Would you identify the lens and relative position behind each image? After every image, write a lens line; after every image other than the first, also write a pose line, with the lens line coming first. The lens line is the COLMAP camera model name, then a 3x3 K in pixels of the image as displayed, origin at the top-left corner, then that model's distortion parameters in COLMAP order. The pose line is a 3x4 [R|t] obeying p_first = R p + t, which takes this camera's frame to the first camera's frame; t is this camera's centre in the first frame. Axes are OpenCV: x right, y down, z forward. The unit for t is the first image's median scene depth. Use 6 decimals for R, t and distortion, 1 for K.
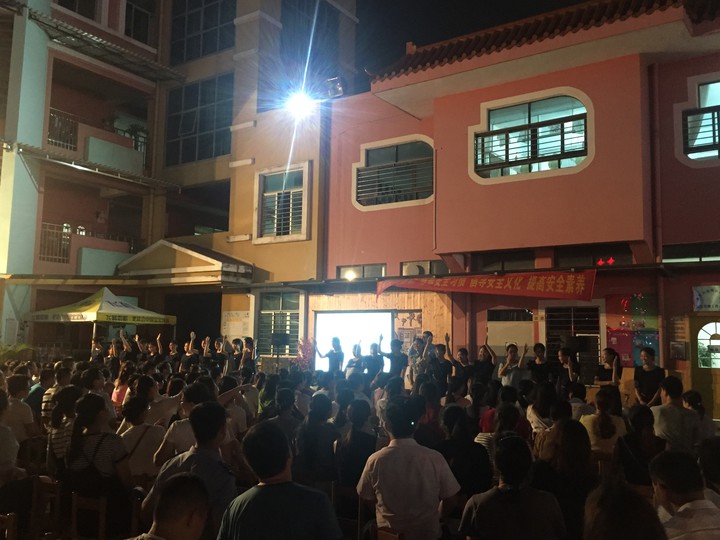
lens RADIAL K [[668.0, 0, 364.6], [0, 668.0, 268.0], [0, 0, 1]] dist [0.039124, 0.000000]
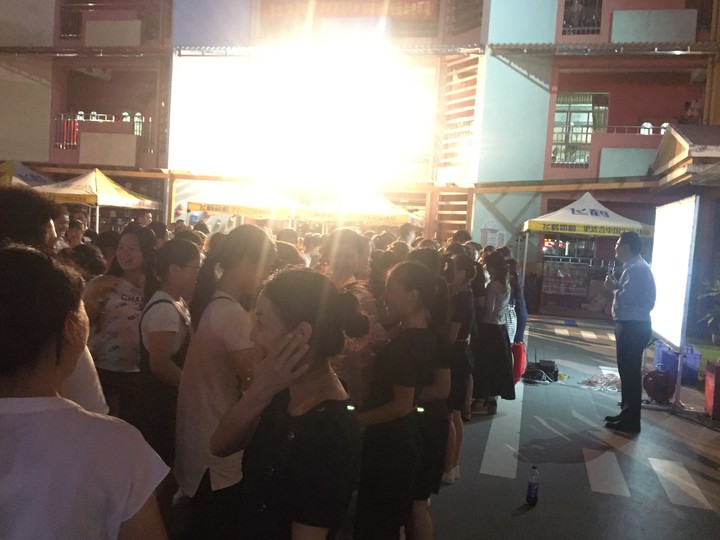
lens RADIAL K [[668.0, 0, 361.0], [0, 668.0, 265.1], [0, 0, 1]] dist [0.039124, 0.000000]
pose [[0.320242, 0.047428, -0.946148, 0.339010], [0.036870, 0.997365, 0.062474, 0.060534], [0.946618, -0.054891, 0.317649, 0.502726]]
